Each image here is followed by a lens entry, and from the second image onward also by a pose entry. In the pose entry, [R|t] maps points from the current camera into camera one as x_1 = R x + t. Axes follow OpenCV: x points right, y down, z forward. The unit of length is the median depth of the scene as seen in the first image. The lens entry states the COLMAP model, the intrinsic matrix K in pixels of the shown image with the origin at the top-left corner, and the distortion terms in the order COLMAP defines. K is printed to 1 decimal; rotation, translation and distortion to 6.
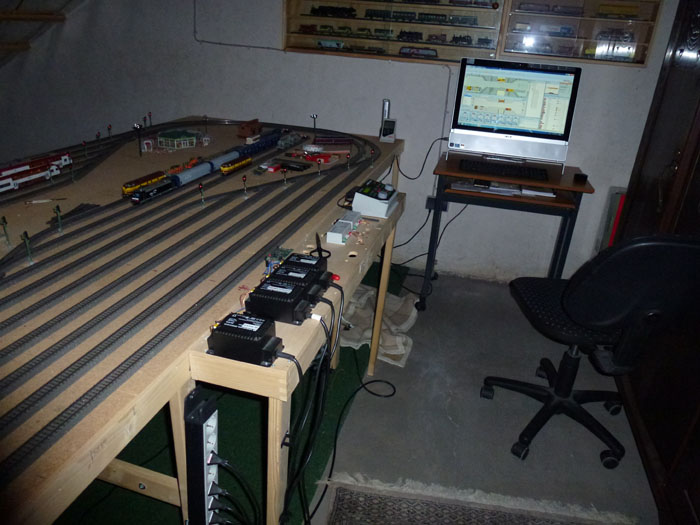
lens RADIAL K [[500.0, 0, 354.4], [0, 500.0, 264.6], [0, 0, 1]] dist [-0.062798, 0.021034]
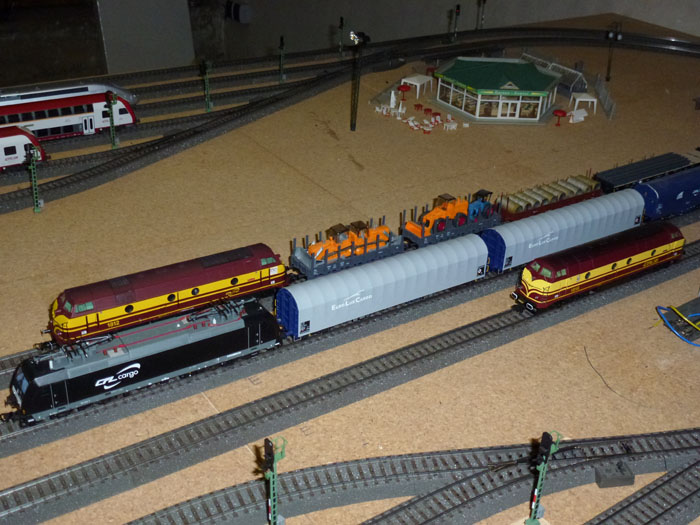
lens RADIAL K [[814.4, 0, 345.9], [0, 814.4, 263.3], [0, 0, 1]] dist [-0.027297, 0.000000]
pose [[0.764038, 0.287819, -0.577413, -0.097215], [-0.272246, 0.955222, 0.115903, -0.189143], [0.584916, 0.068644, 0.808184, 0.549398]]
